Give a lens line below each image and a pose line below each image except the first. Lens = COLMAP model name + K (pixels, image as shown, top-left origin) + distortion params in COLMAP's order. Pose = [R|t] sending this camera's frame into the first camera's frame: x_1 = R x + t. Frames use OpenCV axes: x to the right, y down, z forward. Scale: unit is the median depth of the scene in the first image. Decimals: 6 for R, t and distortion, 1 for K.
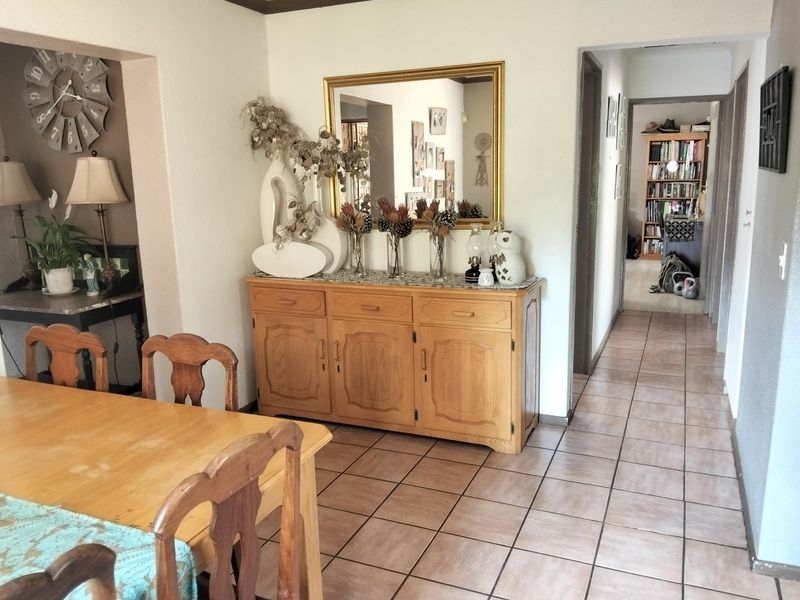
lens RADIAL K [[630.0, 0, 395.9], [0, 630.0, 303.4], [0, 0, 1]] dist [0.044044, -0.096686]
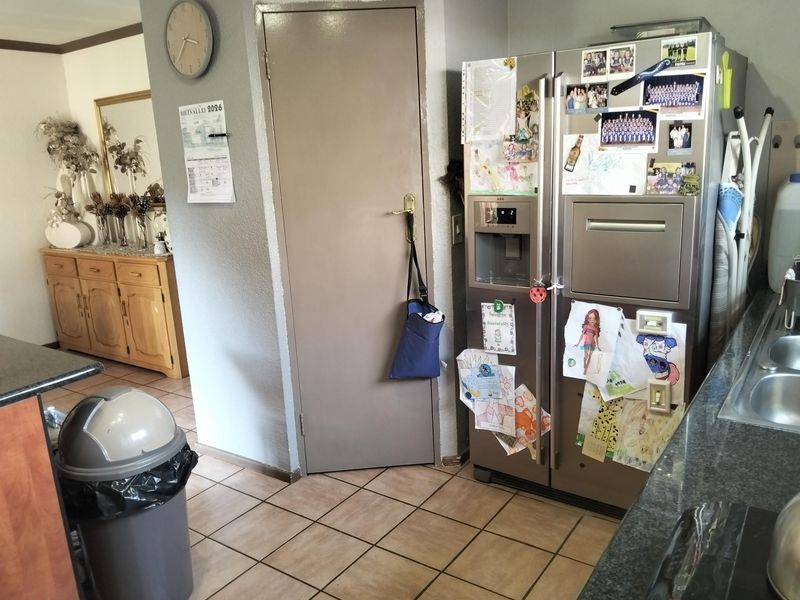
lens RADIAL K [[630.0, 0, 395.9], [0, 630.0, 303.4], [0, 0, 1]] dist [0.044044, -0.096686]
pose [[0.979706, 0.026338, -0.198701, 0.841060], [-0.022533, 0.999517, 0.021385, 0.034134], [0.199169, -0.016474, 0.979827, -0.207596]]
